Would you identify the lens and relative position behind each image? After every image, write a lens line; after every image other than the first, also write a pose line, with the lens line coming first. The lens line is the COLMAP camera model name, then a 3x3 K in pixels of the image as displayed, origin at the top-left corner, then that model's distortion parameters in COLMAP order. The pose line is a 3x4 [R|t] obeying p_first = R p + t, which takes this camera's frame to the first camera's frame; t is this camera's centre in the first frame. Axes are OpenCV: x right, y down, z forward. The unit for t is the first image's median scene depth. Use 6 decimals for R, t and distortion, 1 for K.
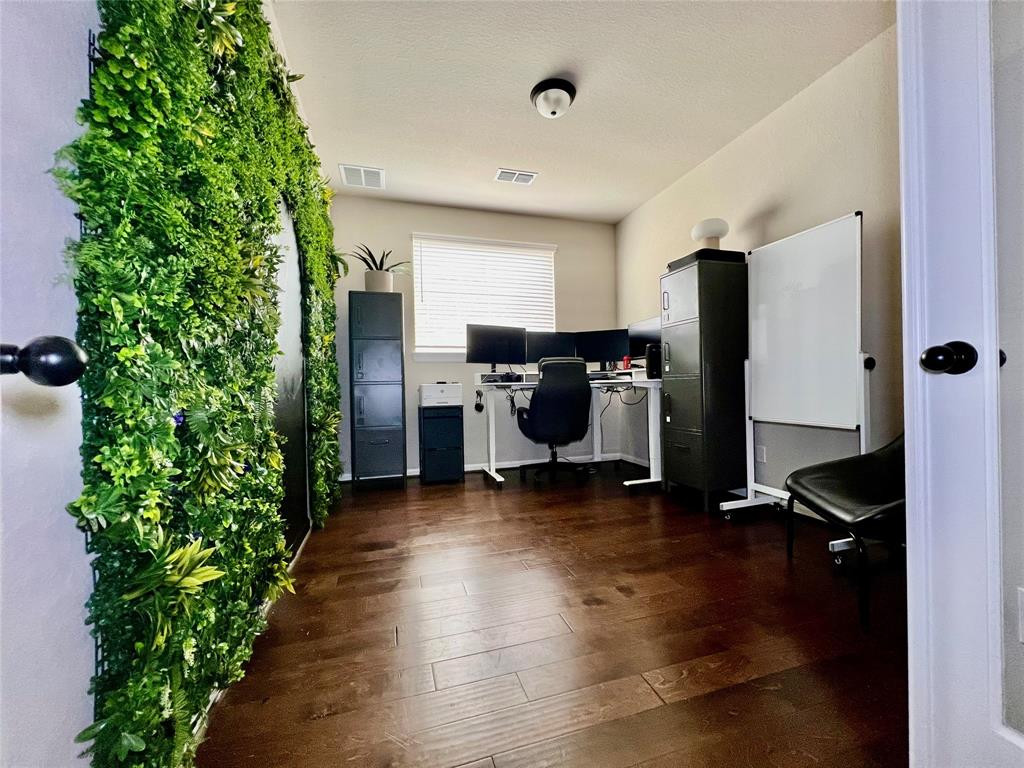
lens RADIAL K [[410.7, 0, 516.5], [0, 410.7, 385.7], [0, 0, 1]] dist [-0.000283, 0.000051]
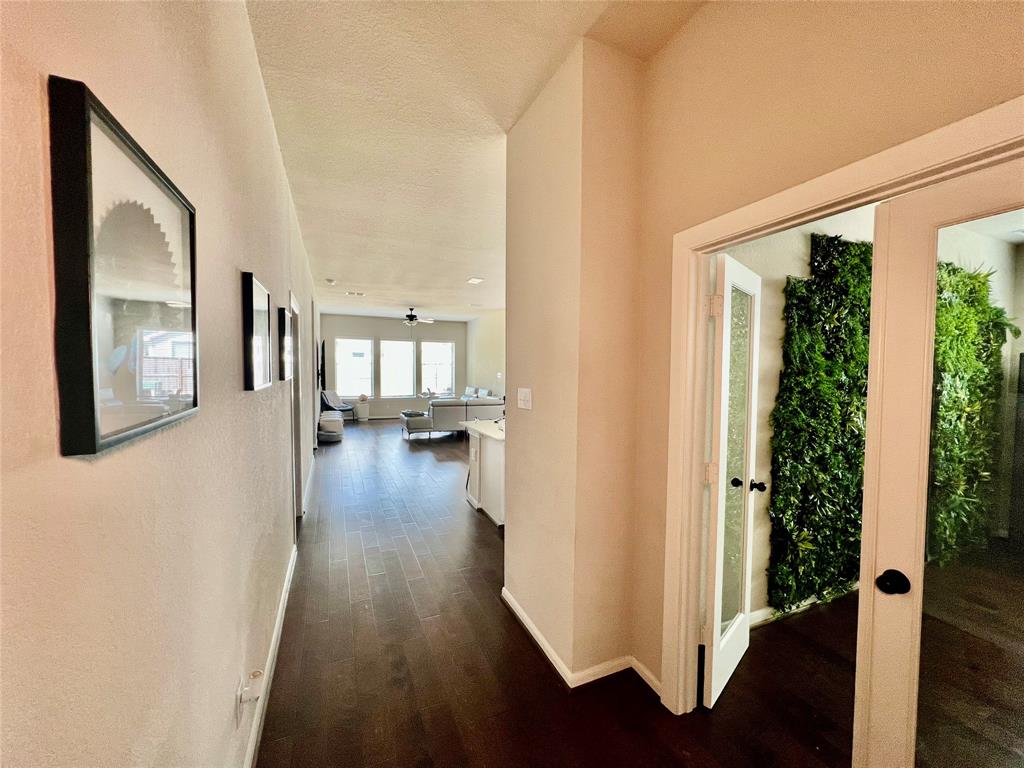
lens RADIAL K [[410.7, 0, 516.5], [0, 410.7, 385.7], [0, 0, 1]] dist [-0.000283, 0.000051]
pose [[0.118992, 0.061823, -0.990969, 0.444698], [-0.015467, 0.998054, 0.060408, -0.197049], [0.992775, 0.008139, 0.119717, -0.336465]]
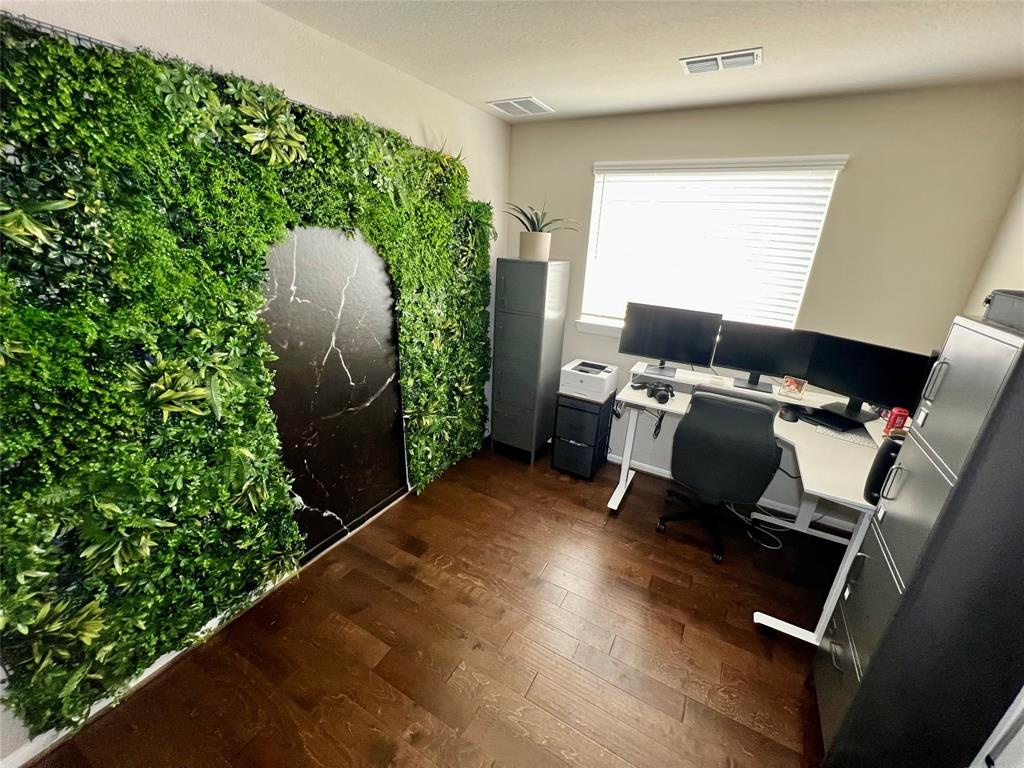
lens RADIAL K [[410.7, 0, 516.5], [0, 410.7, 385.7], [0, 0, 1]] dist [-0.000283, 0.000051]
pose [[0.688342, 0.298406, -0.661165, 0.322991], [-0.063701, 0.932811, 0.354690, -0.300503], [0.722584, -0.202032, 0.661102, 0.377756]]
